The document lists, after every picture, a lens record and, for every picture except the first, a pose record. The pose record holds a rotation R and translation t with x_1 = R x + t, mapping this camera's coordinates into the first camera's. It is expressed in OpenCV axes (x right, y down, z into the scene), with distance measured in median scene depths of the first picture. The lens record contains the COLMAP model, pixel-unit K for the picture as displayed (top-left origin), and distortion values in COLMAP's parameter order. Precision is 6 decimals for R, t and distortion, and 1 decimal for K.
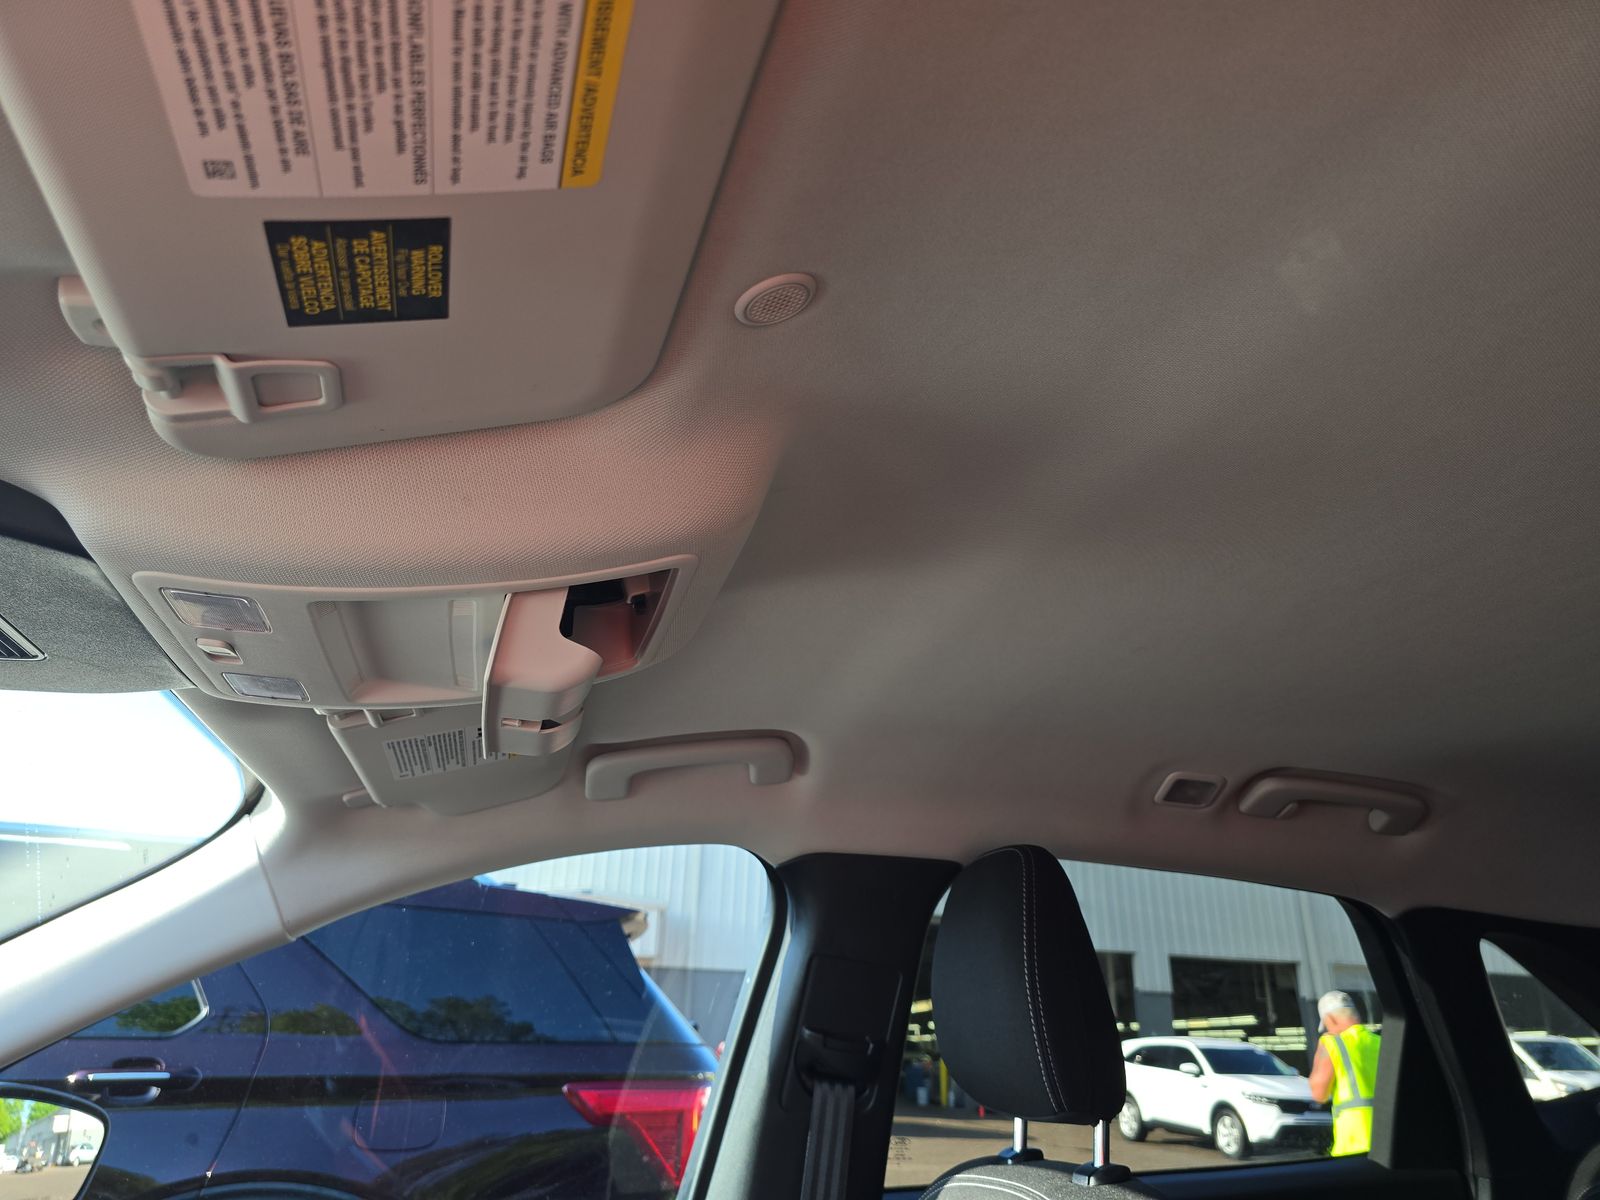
lens RADIAL K [[1066.3, 0, 790.3], [0, 1066.3, 602.9], [0, 0, 1]] dist [0.037549, -0.033954]
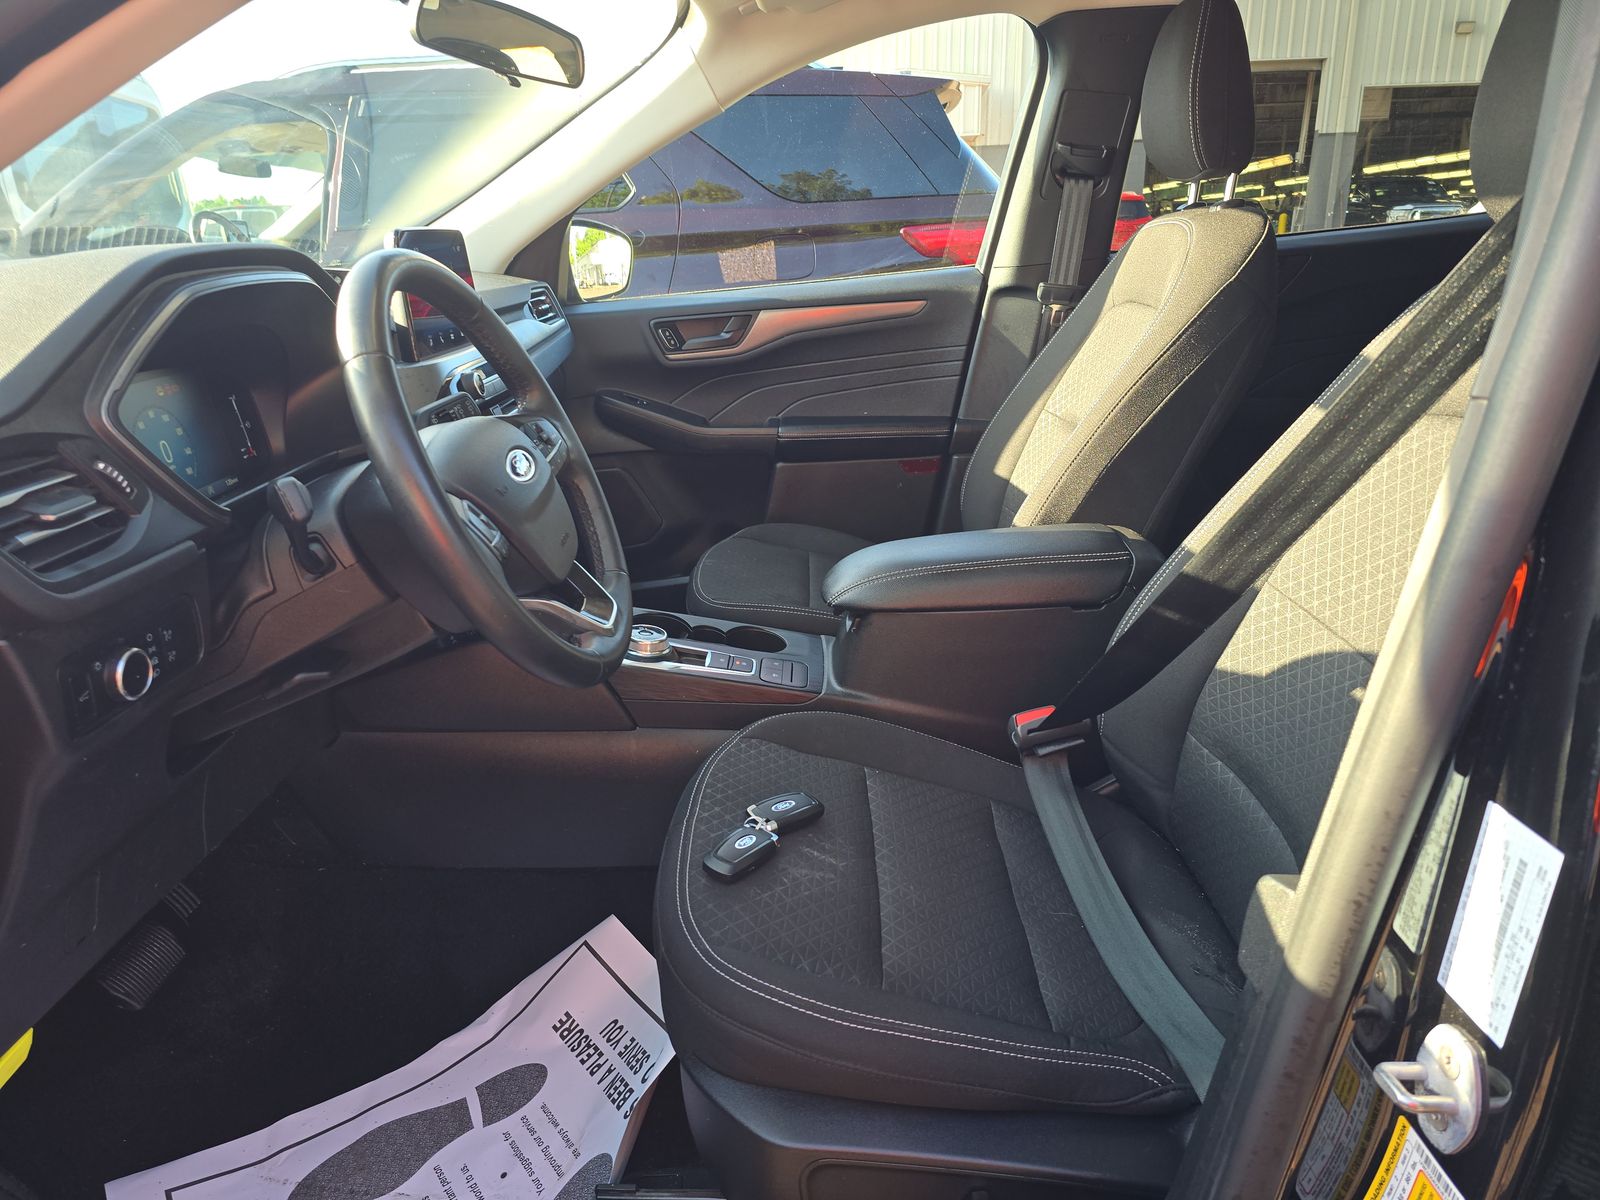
lens RADIAL K [[1066.3, 0, 790.3], [0, 1066.3, 602.9], [0, 0, 1]] dist [0.037549, -0.033954]
pose [[0.957155, 0.038383, -0.287022, 0.058381], [0.161384, 0.752273, 0.638780, -0.068465], [0.240437, -0.657732, 0.713847, -0.295262]]
